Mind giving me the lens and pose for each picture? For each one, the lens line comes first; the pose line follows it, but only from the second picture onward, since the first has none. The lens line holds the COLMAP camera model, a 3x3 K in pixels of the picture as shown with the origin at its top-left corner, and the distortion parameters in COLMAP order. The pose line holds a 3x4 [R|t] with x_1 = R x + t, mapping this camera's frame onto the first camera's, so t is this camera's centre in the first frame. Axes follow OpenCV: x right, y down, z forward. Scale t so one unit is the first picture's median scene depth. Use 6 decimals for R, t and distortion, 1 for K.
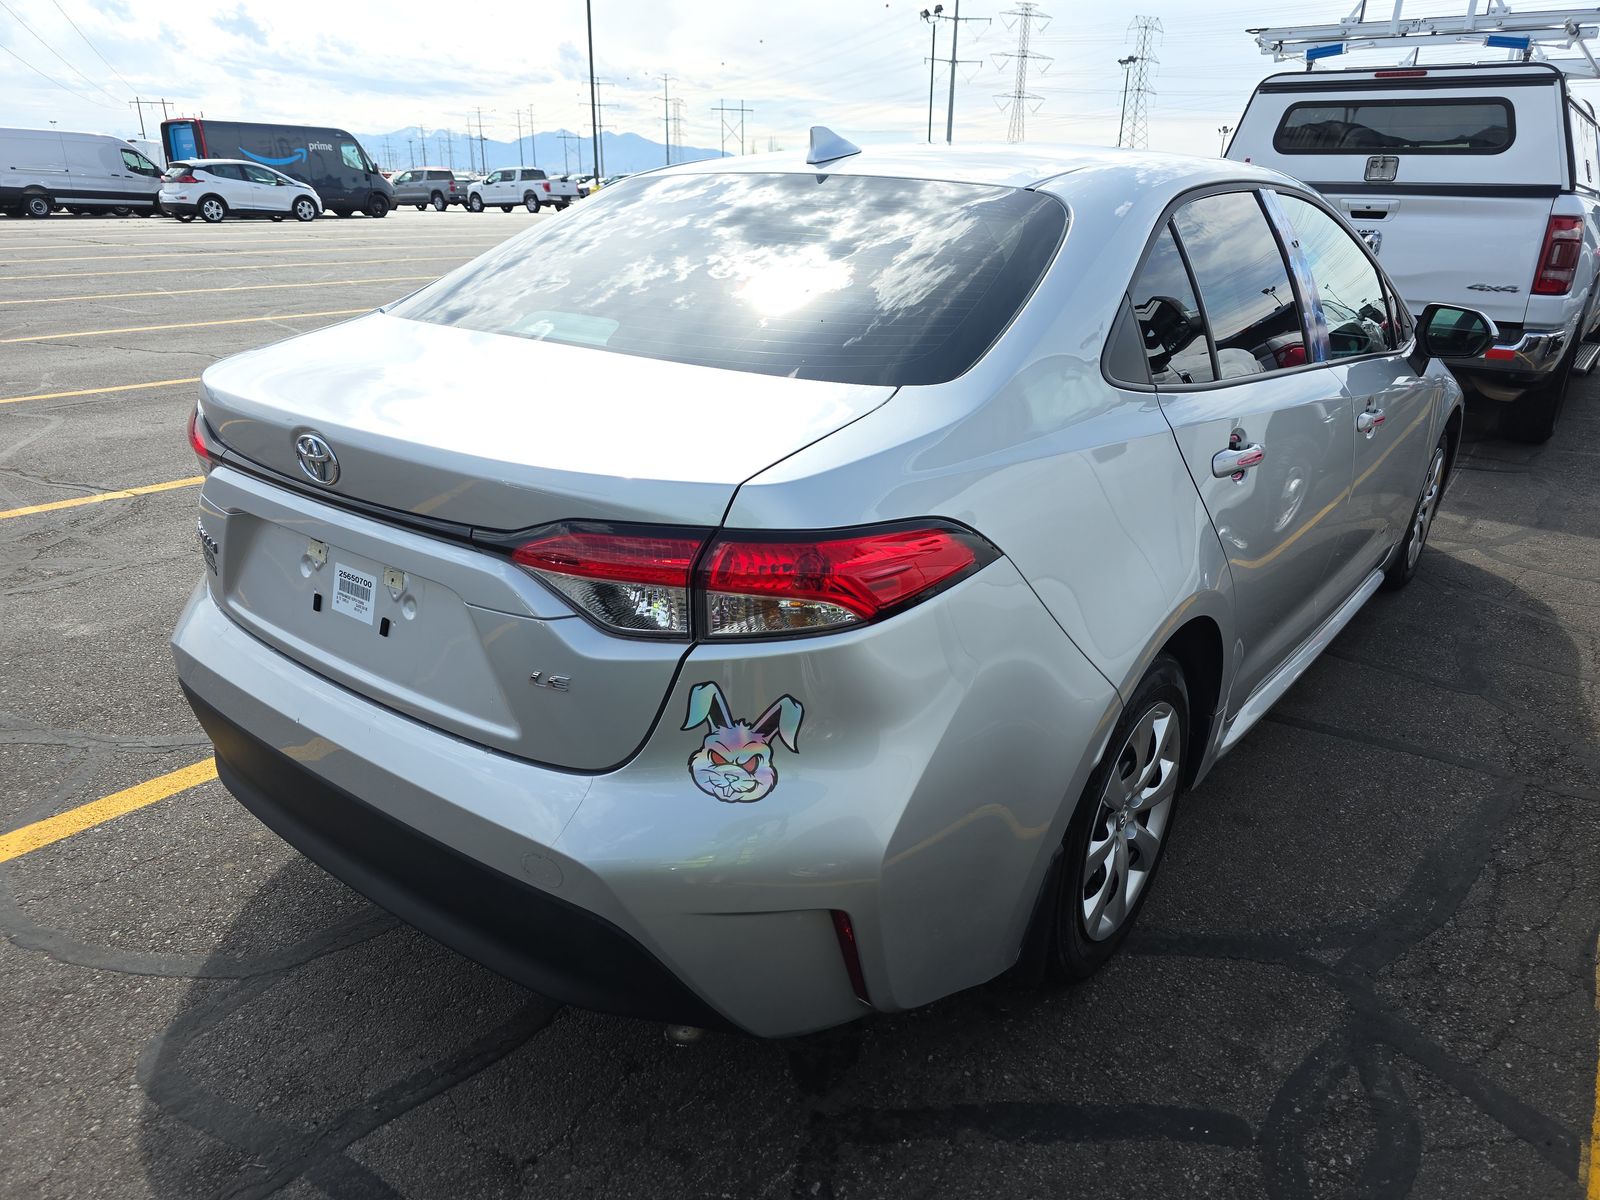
lens RADIAL K [[1095.2, 0, 800.0], [0, 1095.2, 600.0], [0, 0, 1]] dist [0.005281, 0.001127]
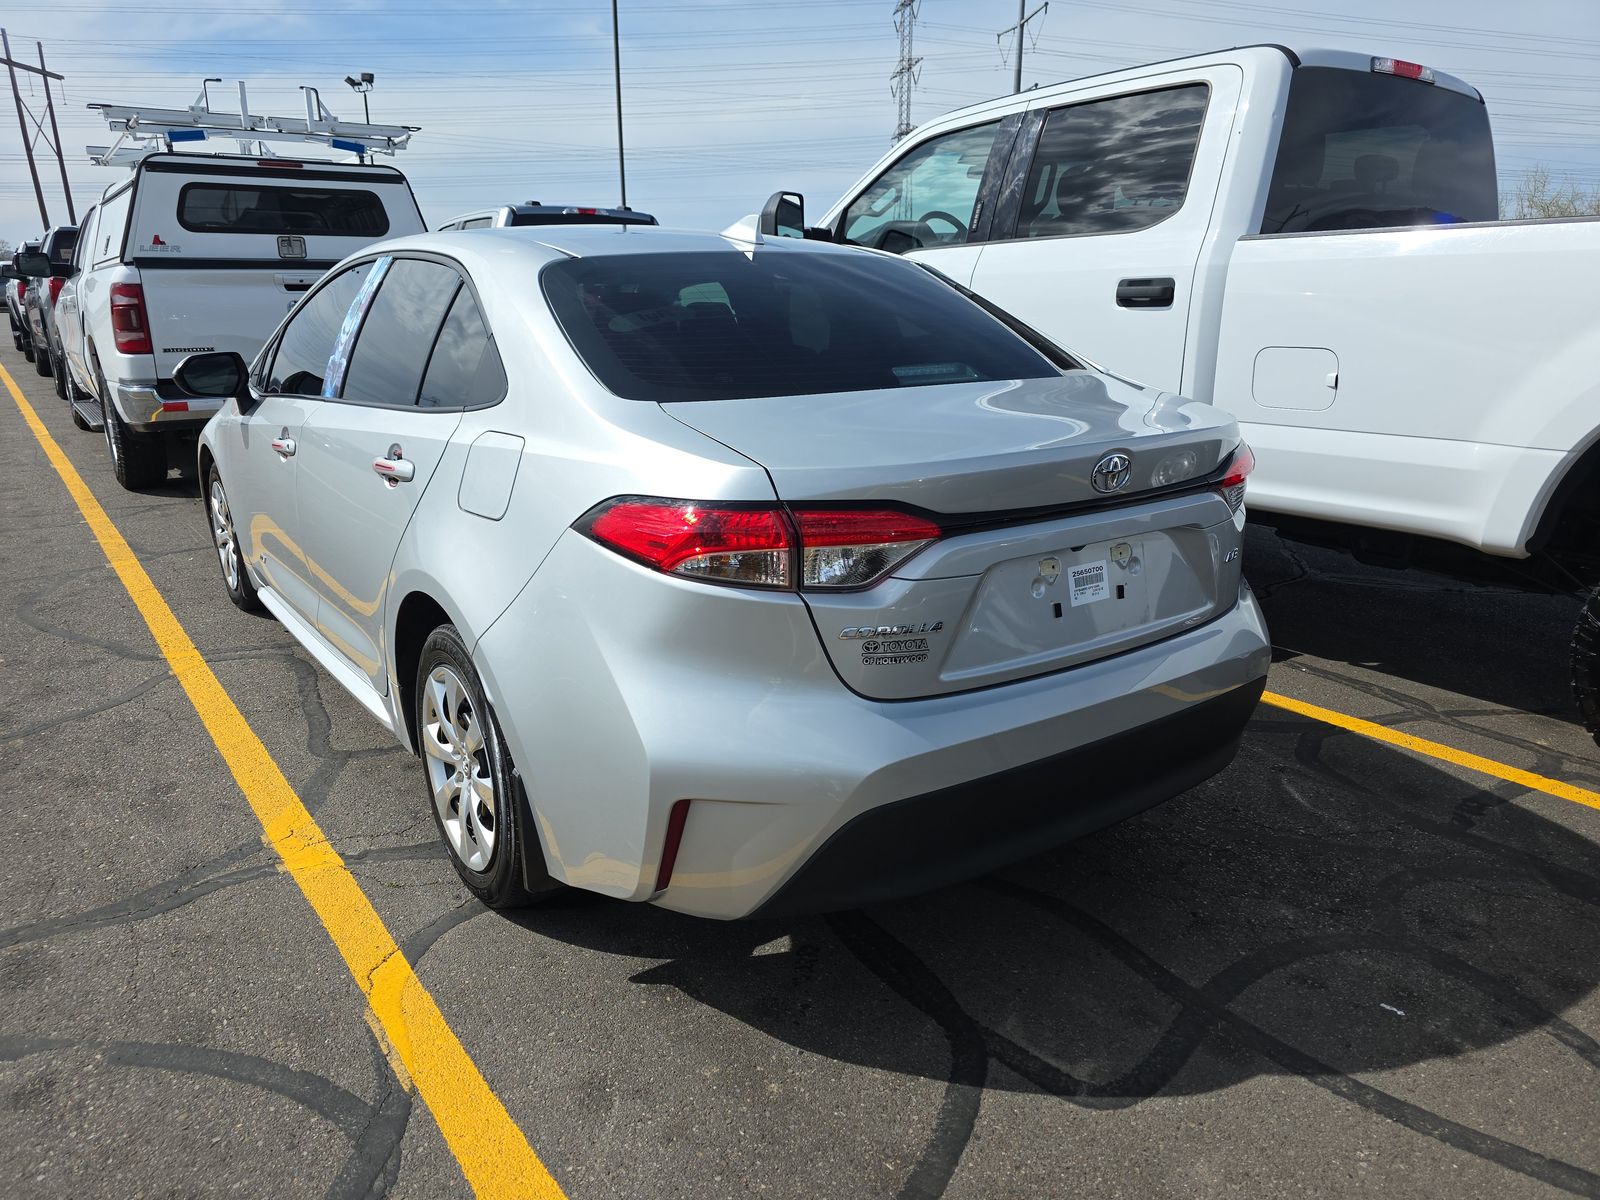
lens RADIAL K [[1095.2, 0, 800.0], [0, 1095.2, 600.0], [0, 0, 1]] dist [0.005281, 0.001127]
pose [[0.293840, -0.288710, 0.911210, -0.443285], [0.344590, 0.921188, 0.180751, -0.088070], [-0.891581, 0.260882, 0.370169, 0.225636]]
